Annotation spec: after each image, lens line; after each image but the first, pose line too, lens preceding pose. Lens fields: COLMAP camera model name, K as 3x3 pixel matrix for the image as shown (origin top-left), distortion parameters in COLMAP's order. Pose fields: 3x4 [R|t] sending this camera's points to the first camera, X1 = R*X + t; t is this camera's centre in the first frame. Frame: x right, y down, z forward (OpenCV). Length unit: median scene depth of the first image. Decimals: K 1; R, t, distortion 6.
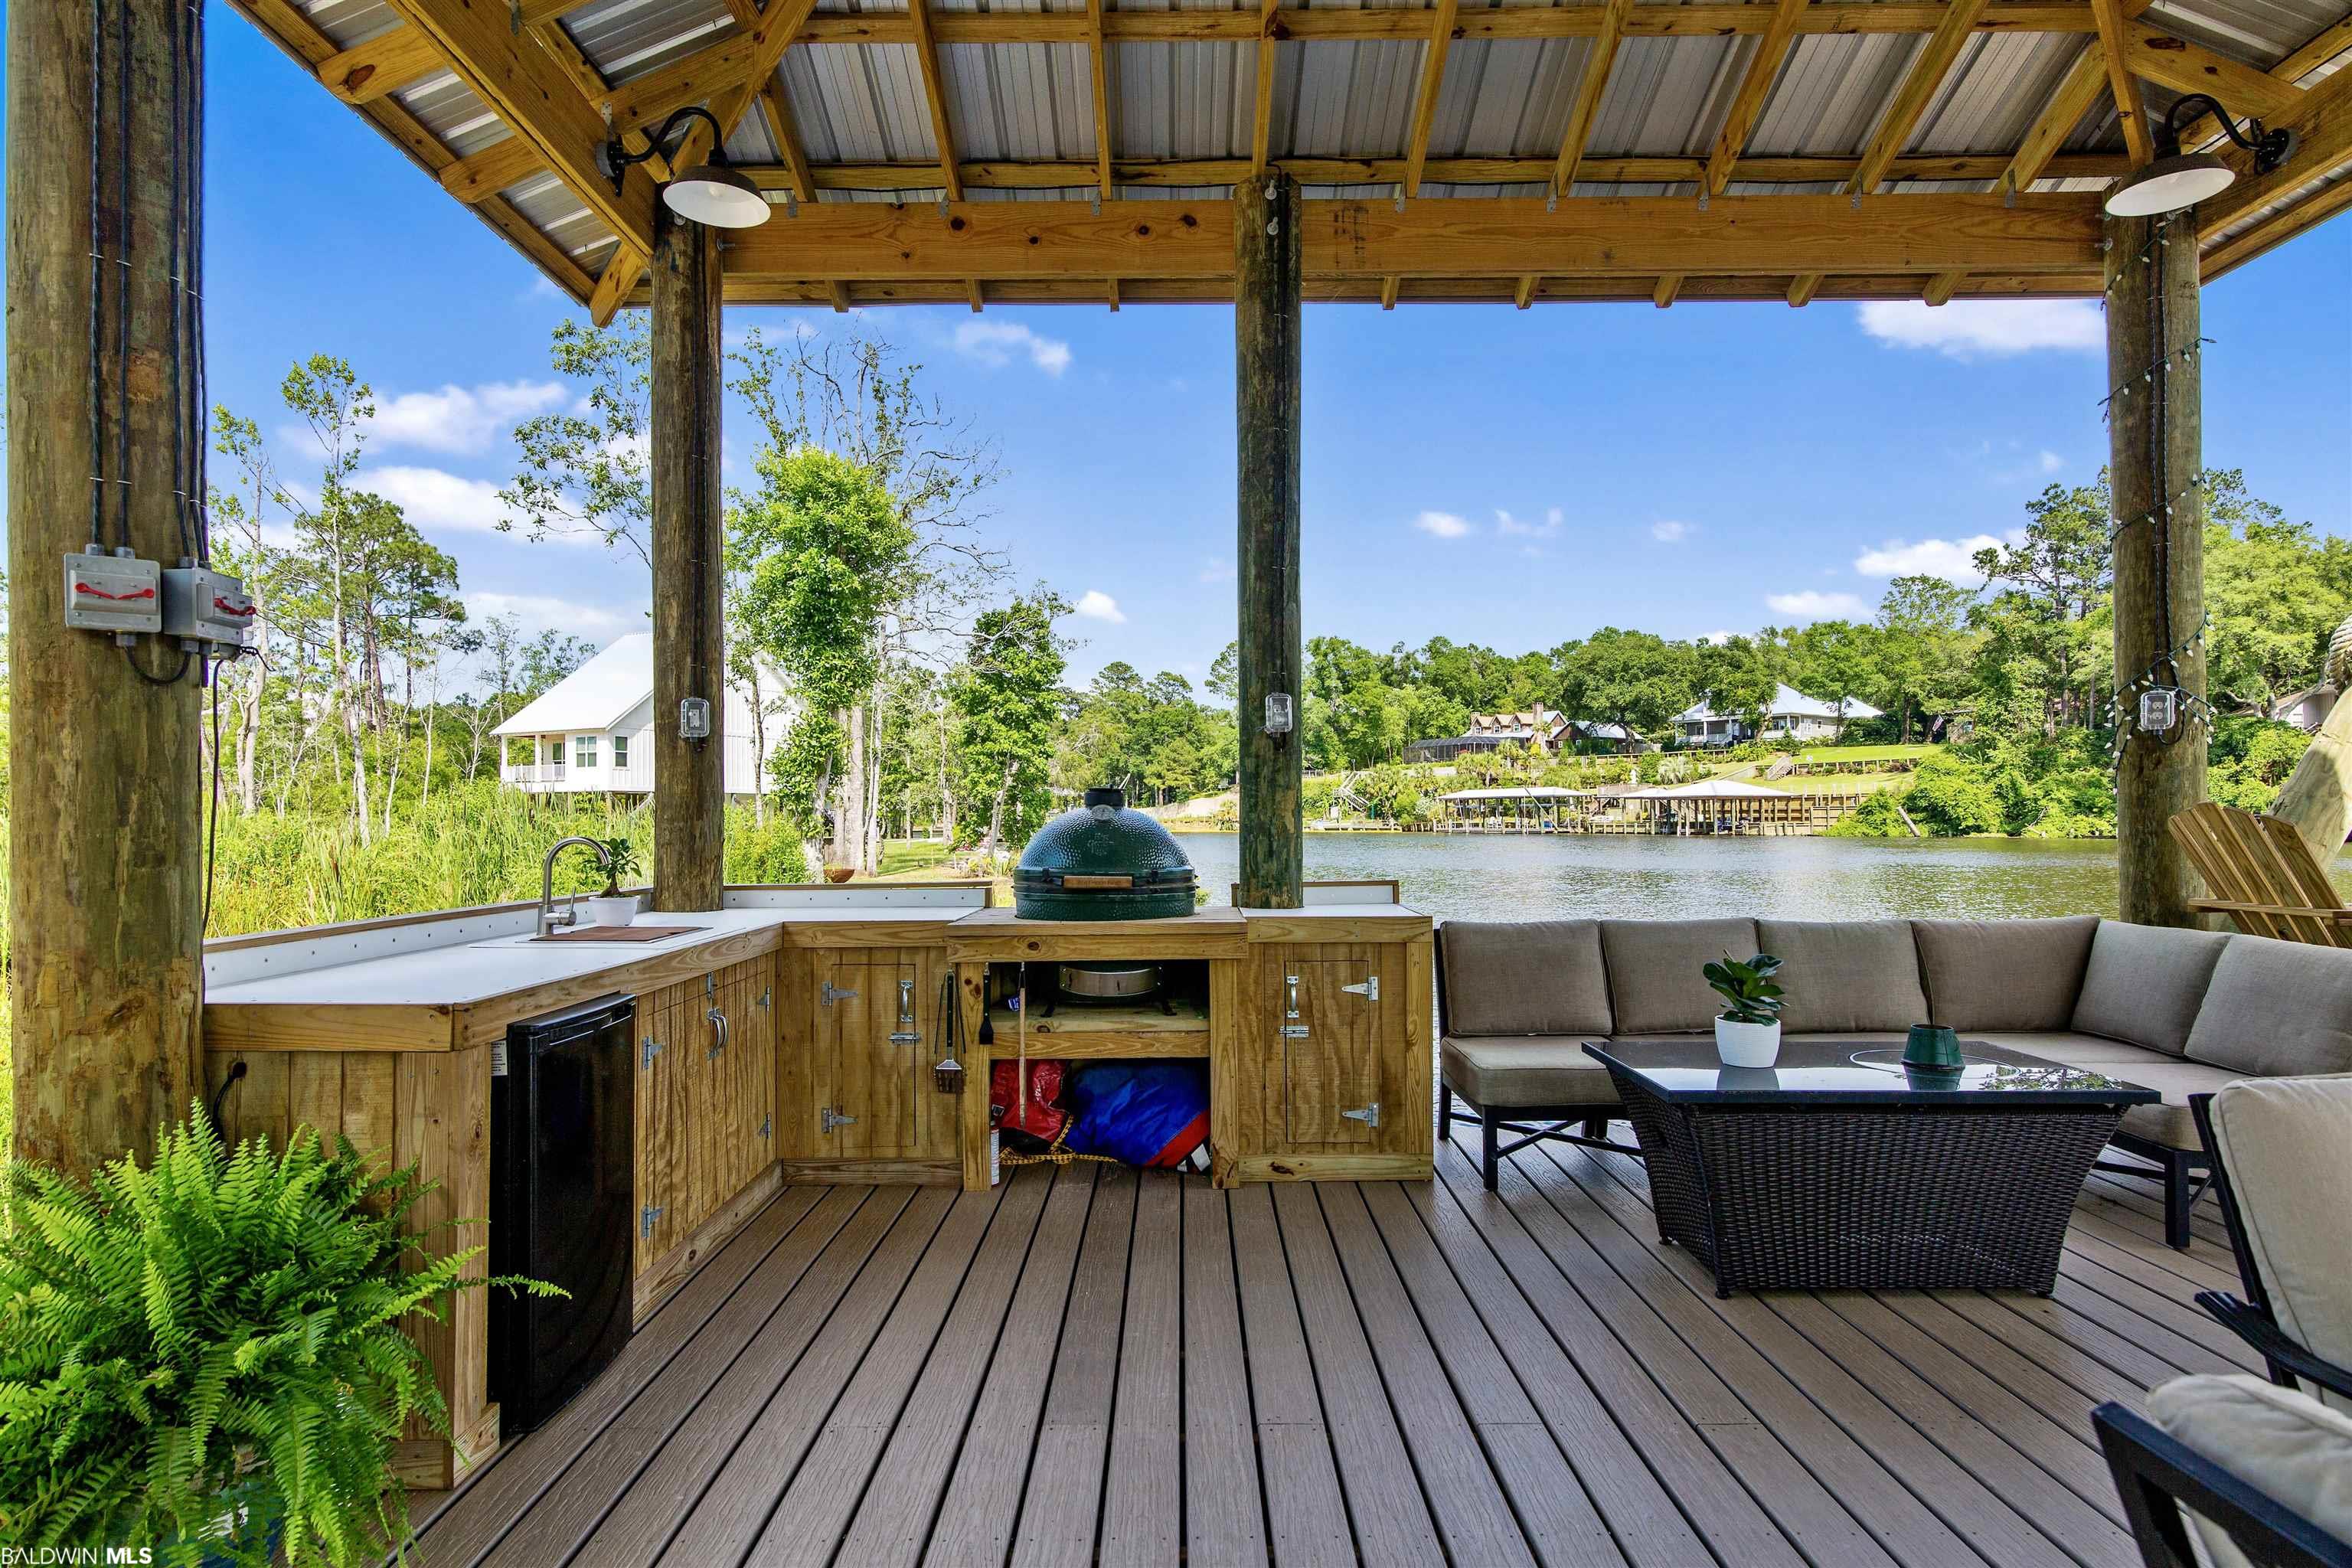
lens RADIAL K [[1227.4, 0, 1179.9], [0, 1227.4, 810.8], [0, 0, 1]] dist [-0.001813, 0.001640]
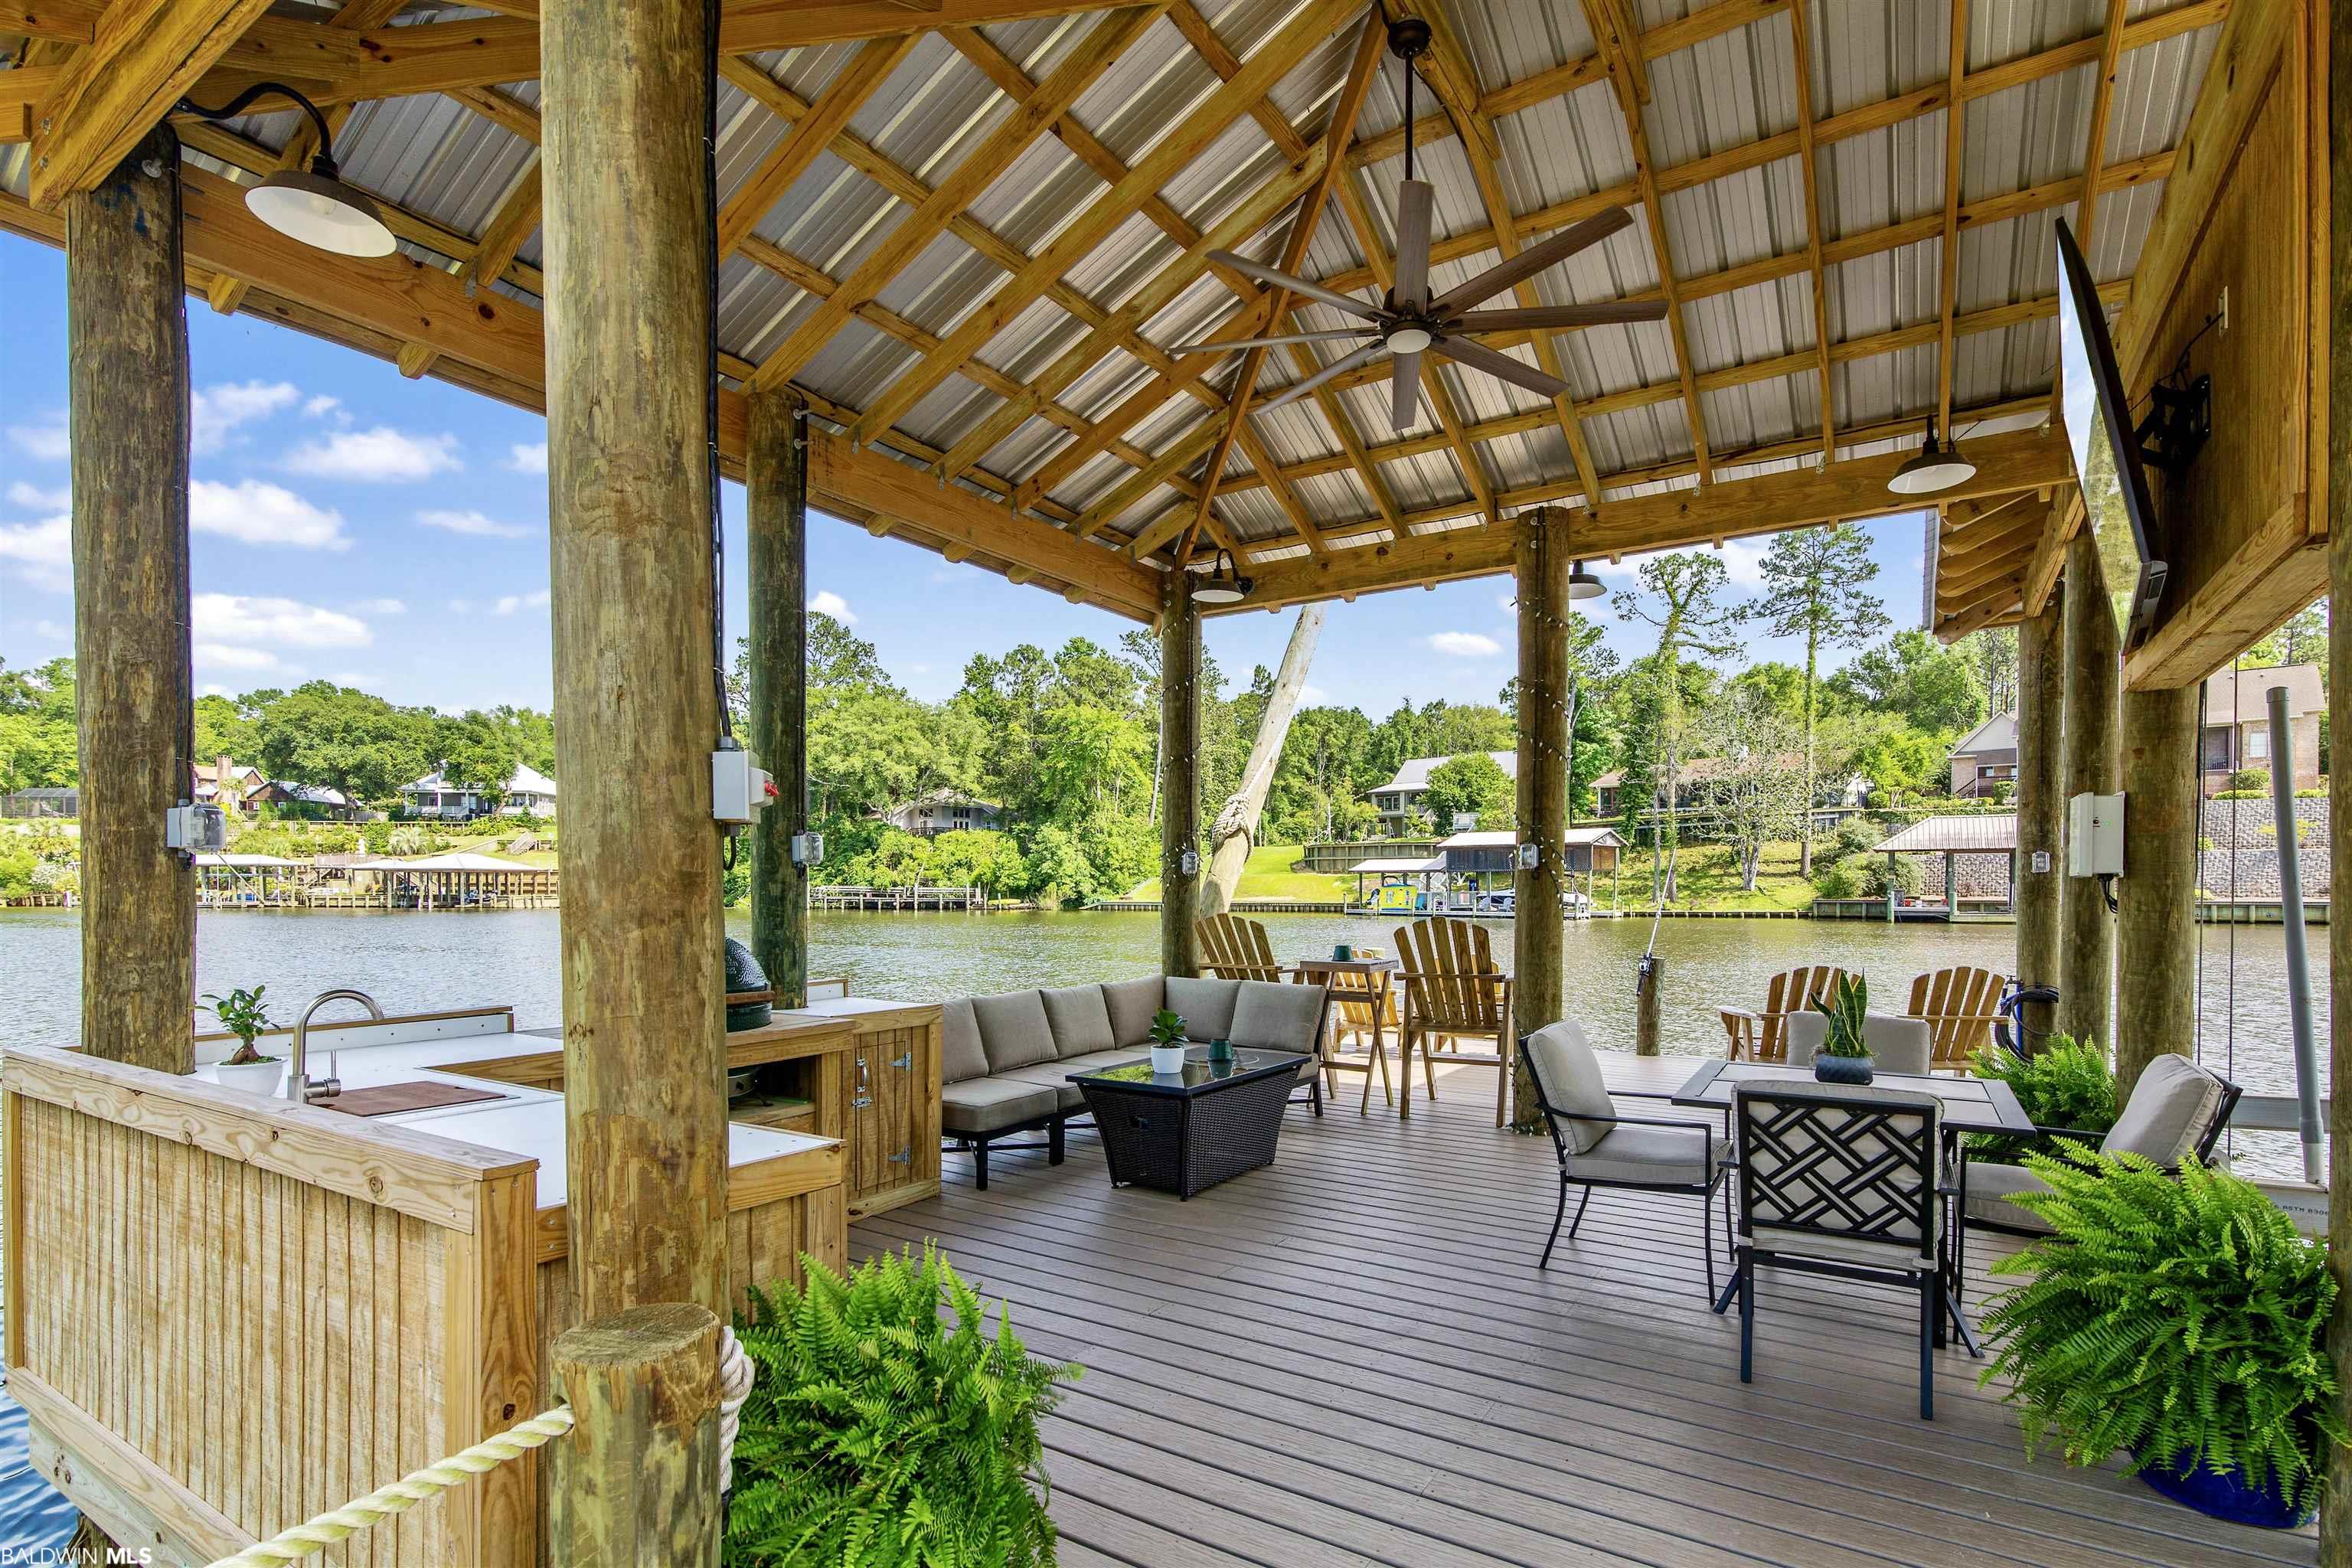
lens RADIAL K [[1145.0, 0, 1171.5], [0, 1145.0, 869.3], [0, 0, 1]] dist [0.001823, -0.000138]
pose [[0.538053, 0.018413, 0.842710, -0.036238], [-0.009532, 0.999830, -0.015760, -0.002349], [-0.842857, 0.000447, 0.538137, 0.004596]]
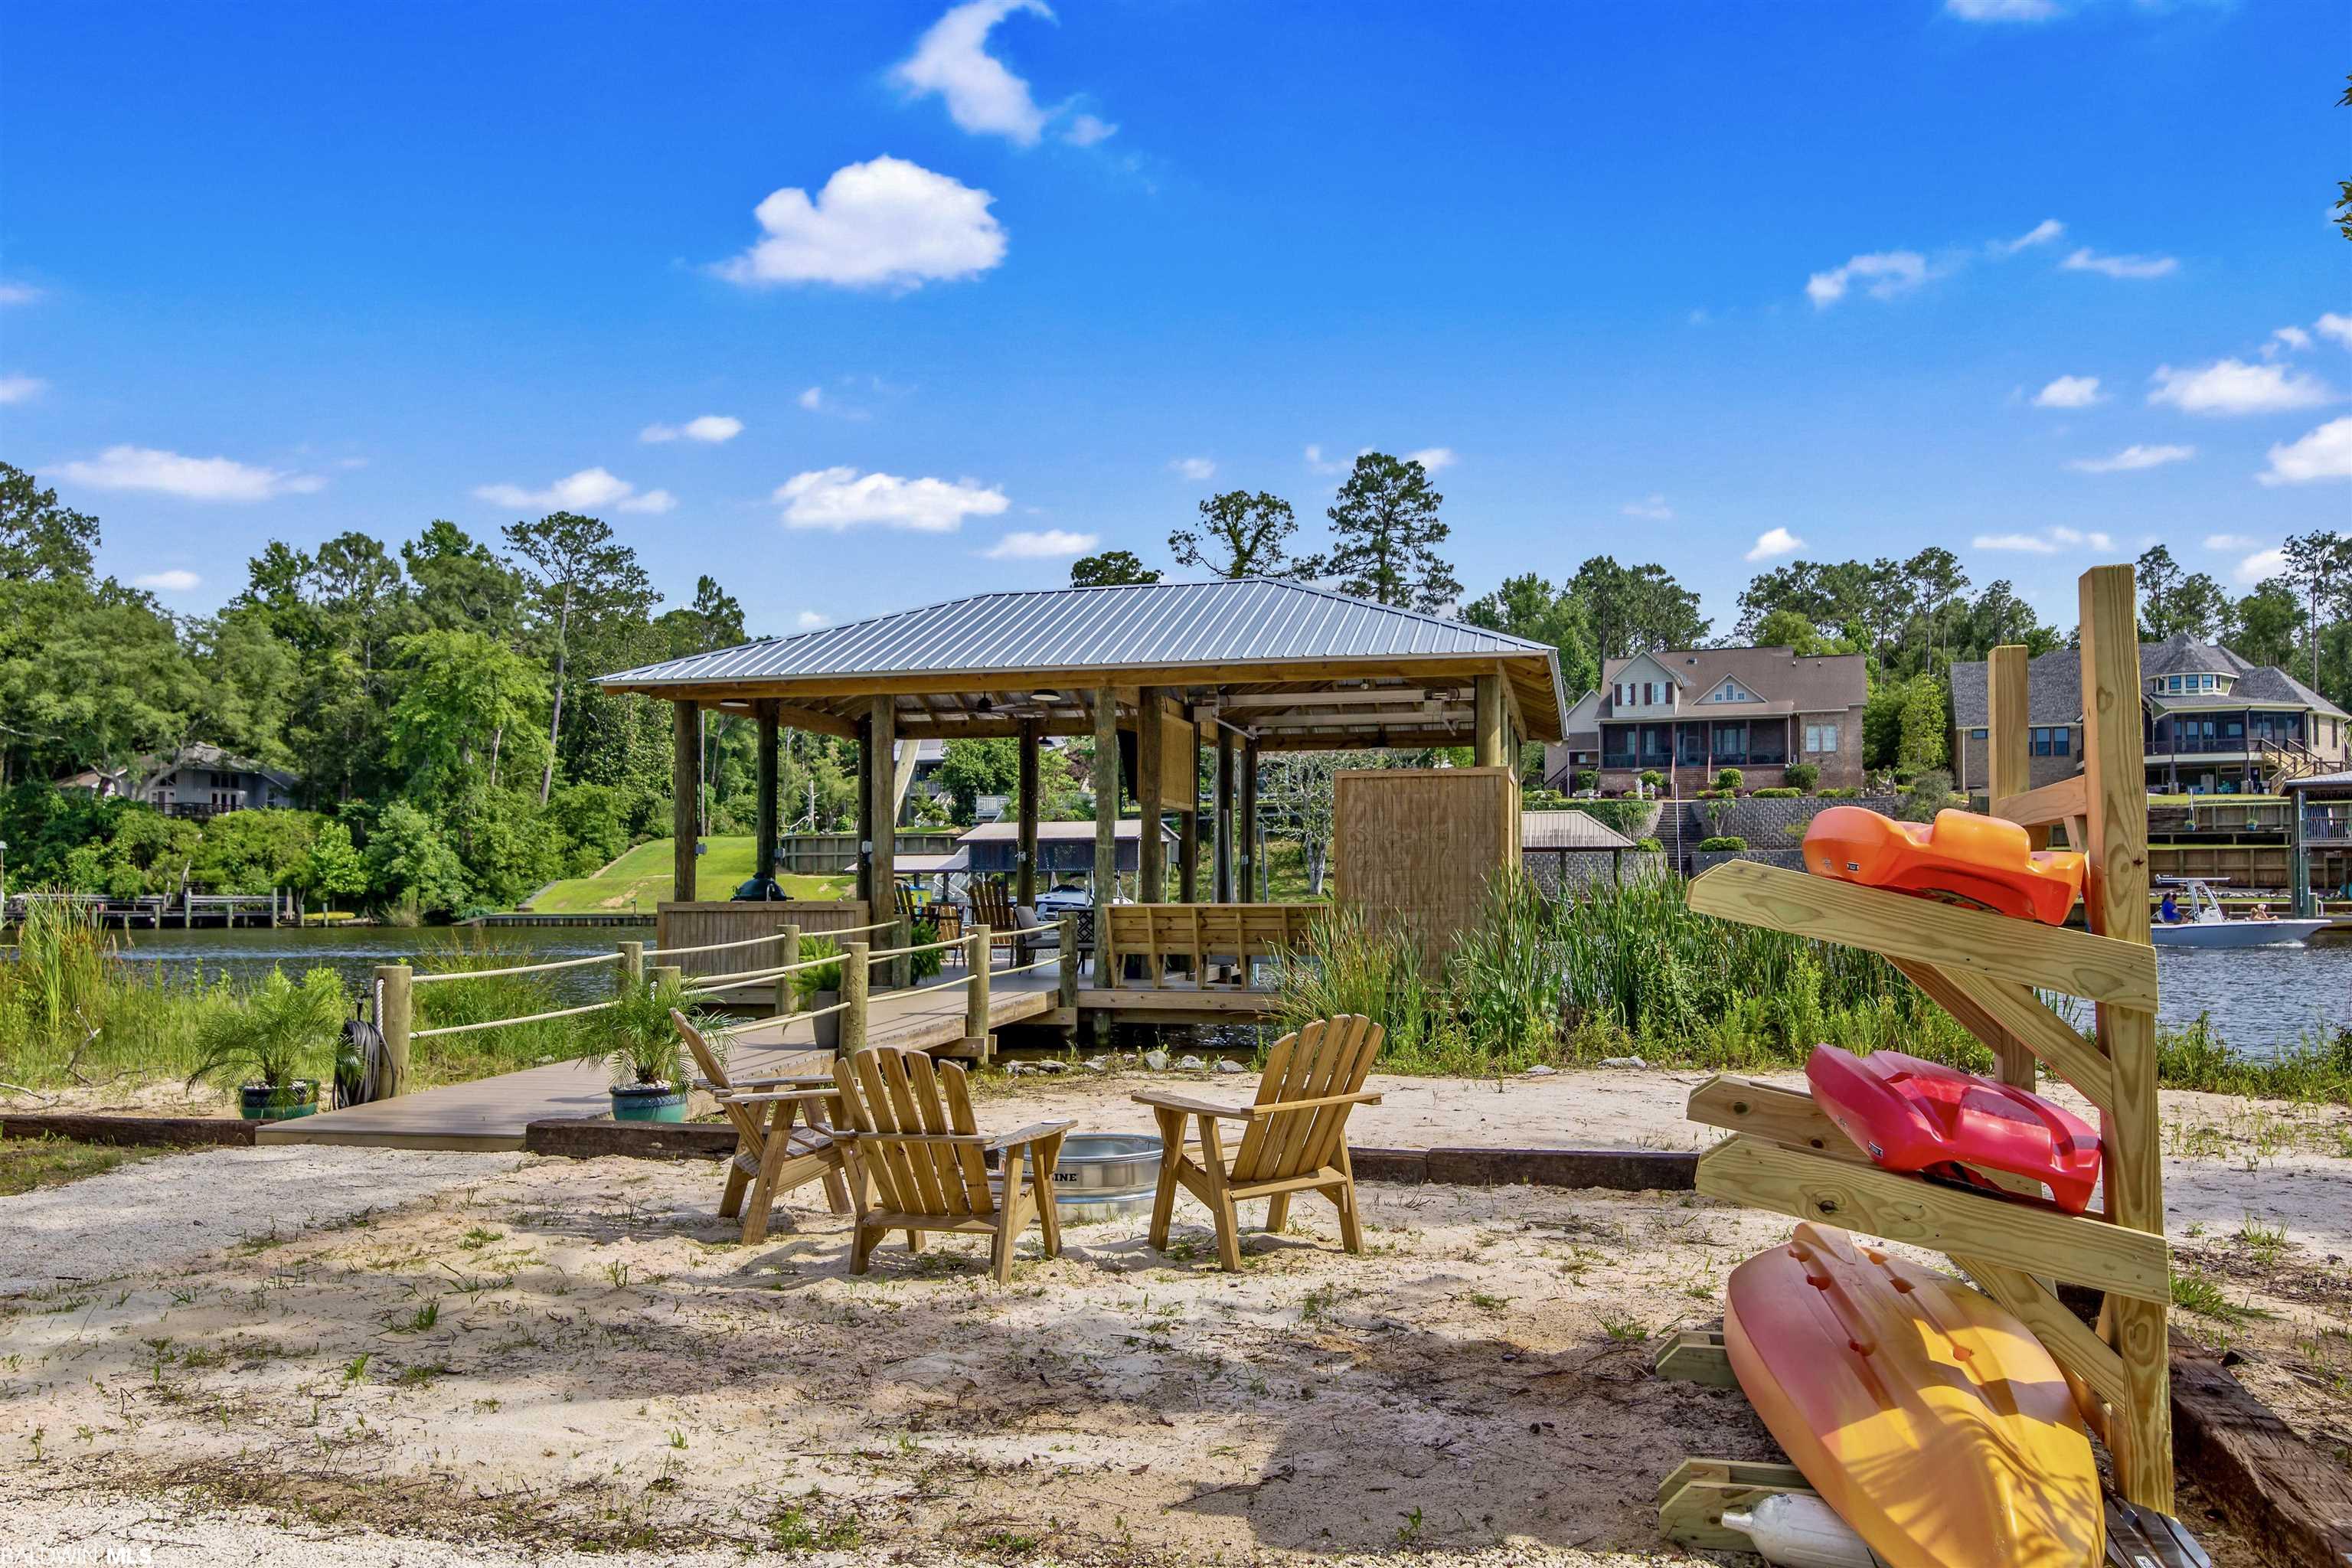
lens RADIAL K [[1996.3, 0, 1238.3], [0, 1996.3, 739.5], [0, 0, 1]] dist [0.005873, 0.002941]
pose [[0.191146, 0.083921, 0.977968, -0.277195], [-0.004202, 0.996399, -0.084681, 0.003968], [-0.981553, 0.012077, 0.190810, -0.072694]]
